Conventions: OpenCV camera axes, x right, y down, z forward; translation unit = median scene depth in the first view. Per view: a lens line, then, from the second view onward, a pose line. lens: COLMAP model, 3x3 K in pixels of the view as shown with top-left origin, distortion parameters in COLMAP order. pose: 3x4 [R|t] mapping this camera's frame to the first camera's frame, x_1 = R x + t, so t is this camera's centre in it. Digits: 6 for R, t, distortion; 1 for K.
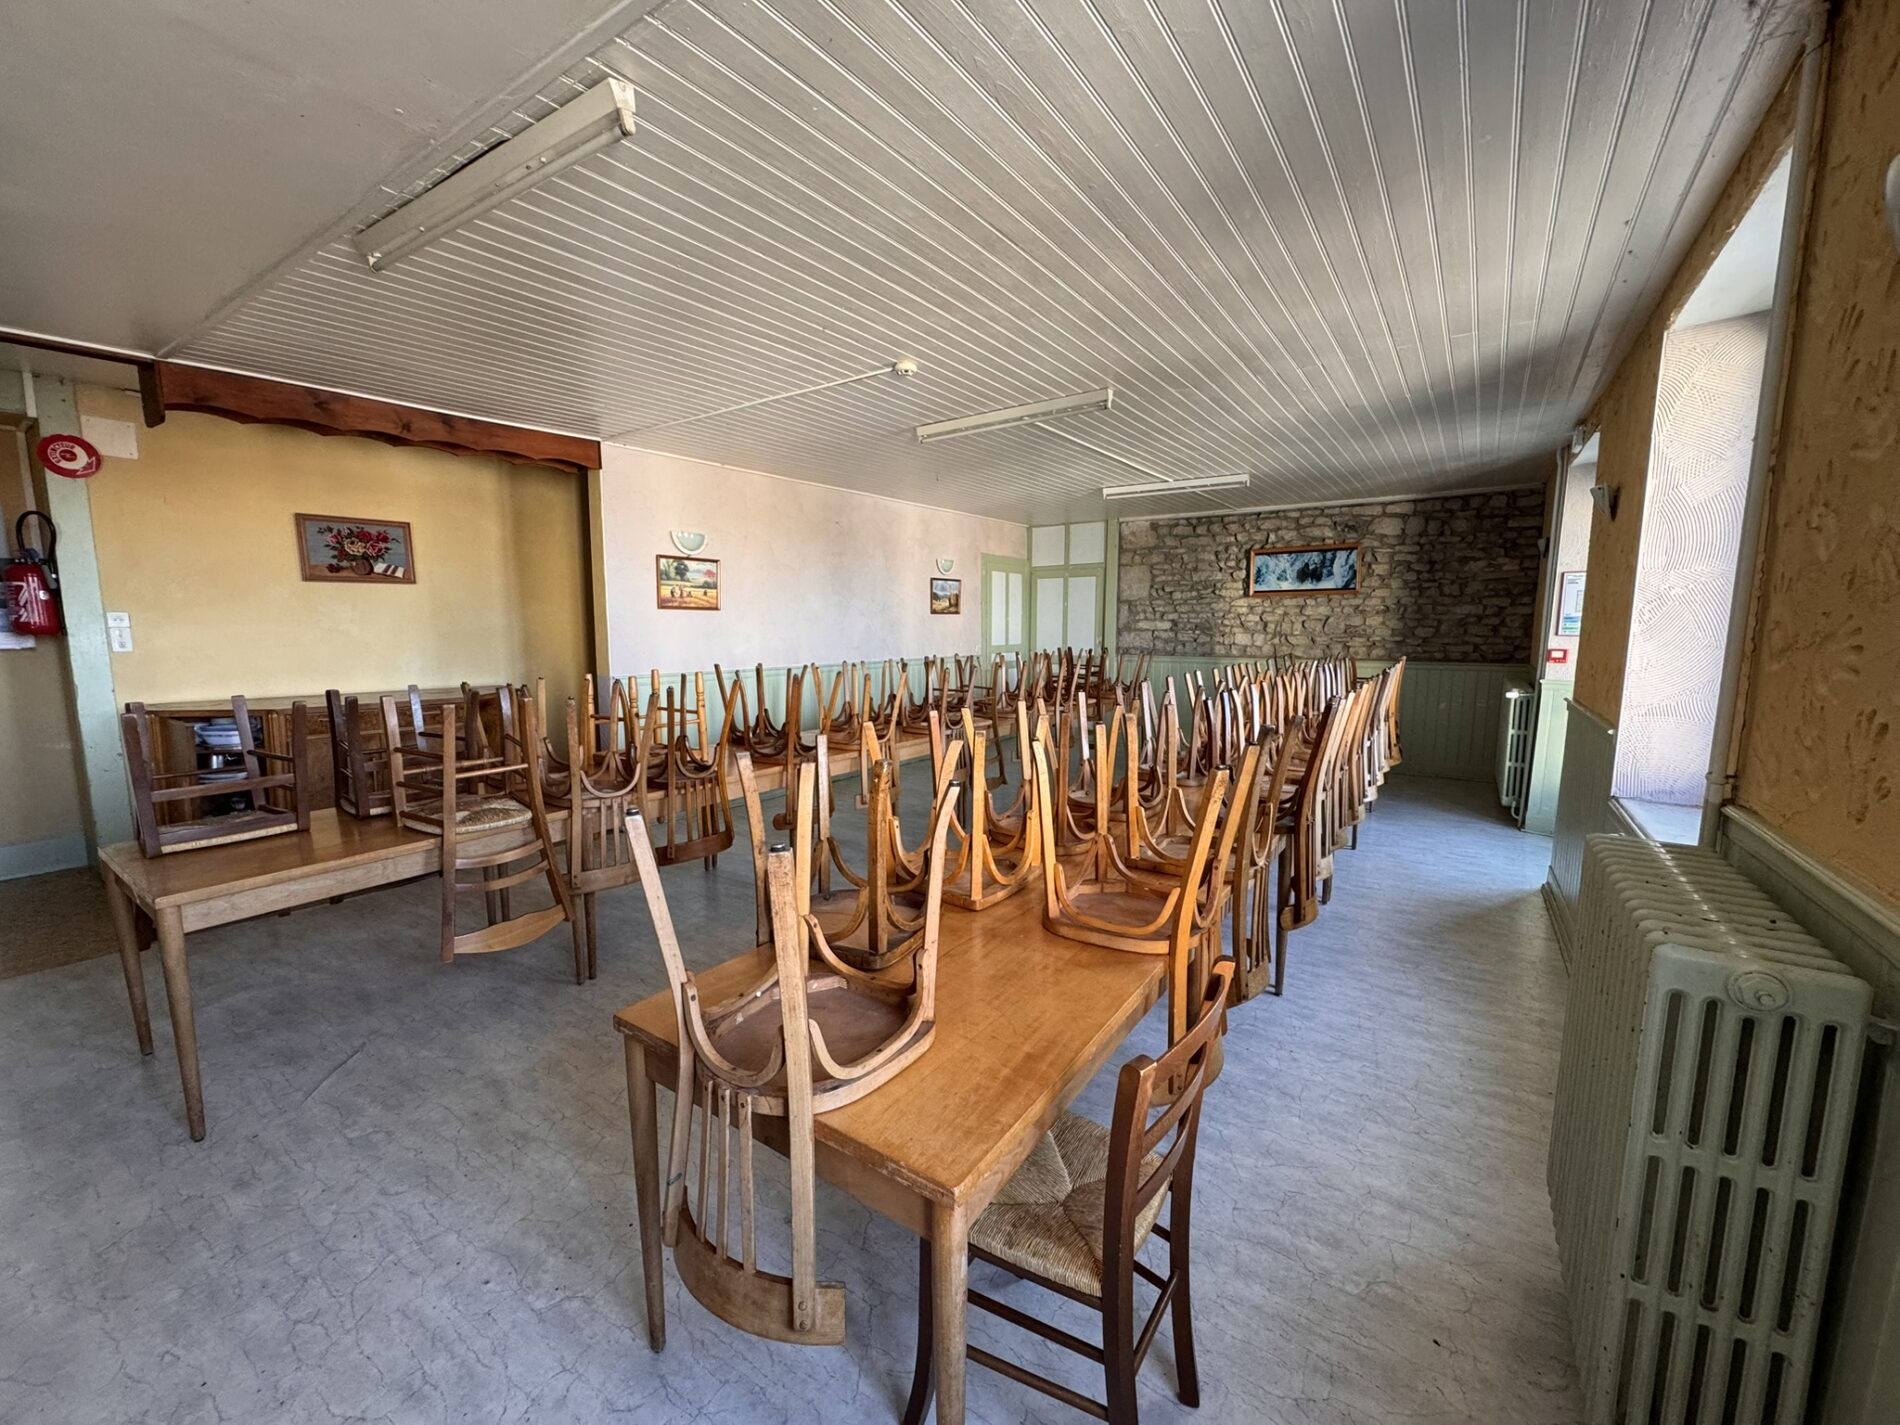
lens RADIAL K [[761.1, 0, 963.9], [0, 761.1, 704.6], [0, 0, 1]] dist [-0.002250, 0.000497]
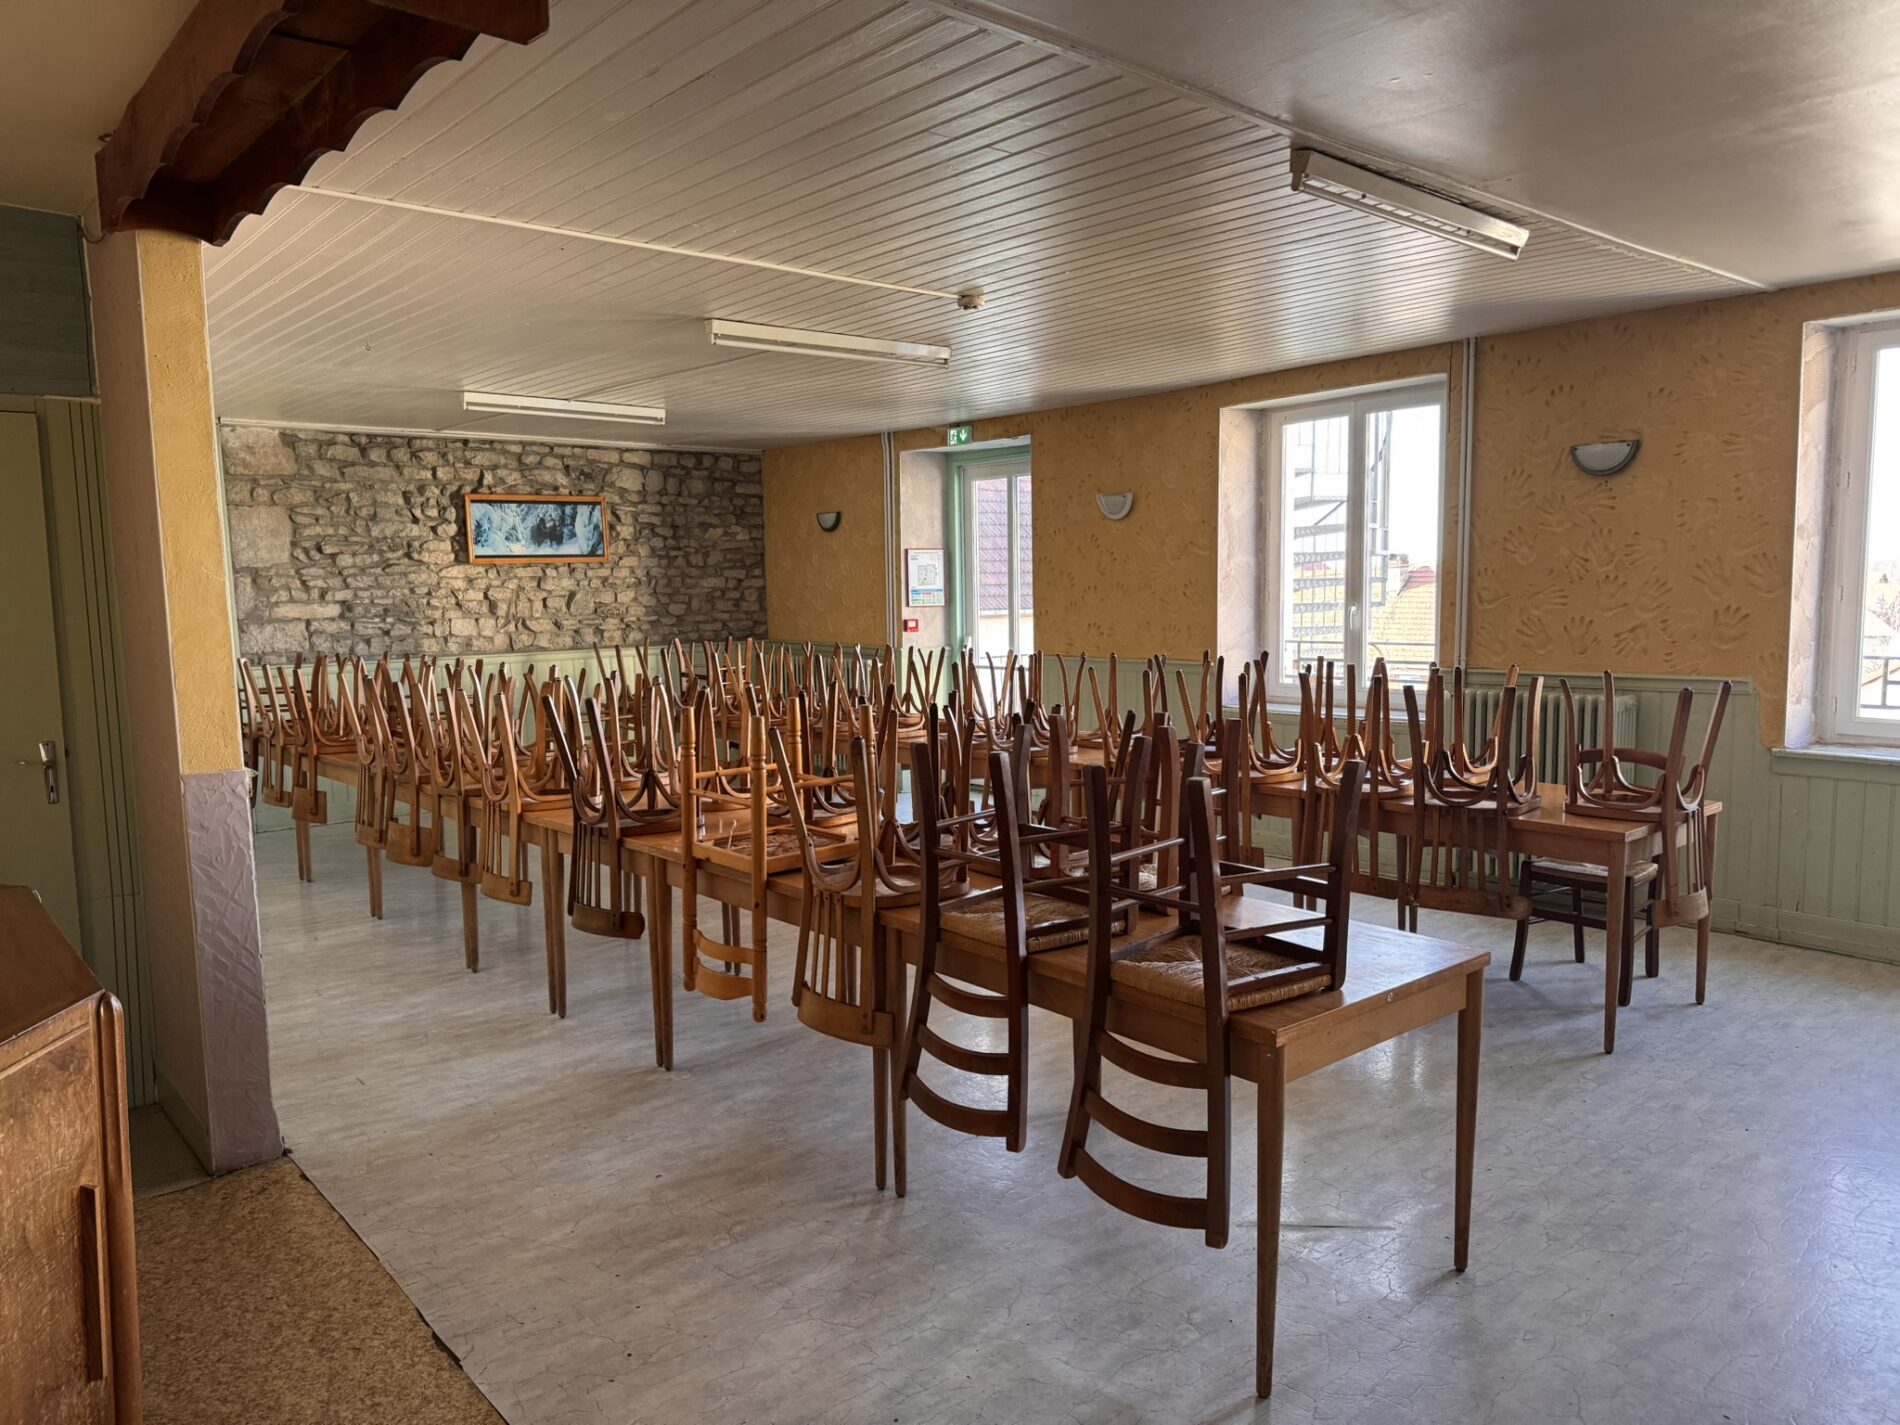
lens RADIAL K [[1325.4, 0, 955.3], [0, 1325.4, 707.0], [0, 0, 1]] dist [0.071261, -0.077380]
pose [[0.250678, -0.097247, 0.963174, -0.712526], [0.122219, 0.990160, 0.068162, -0.048477], [-0.960324, 0.100631, 0.260097, 0.317222]]
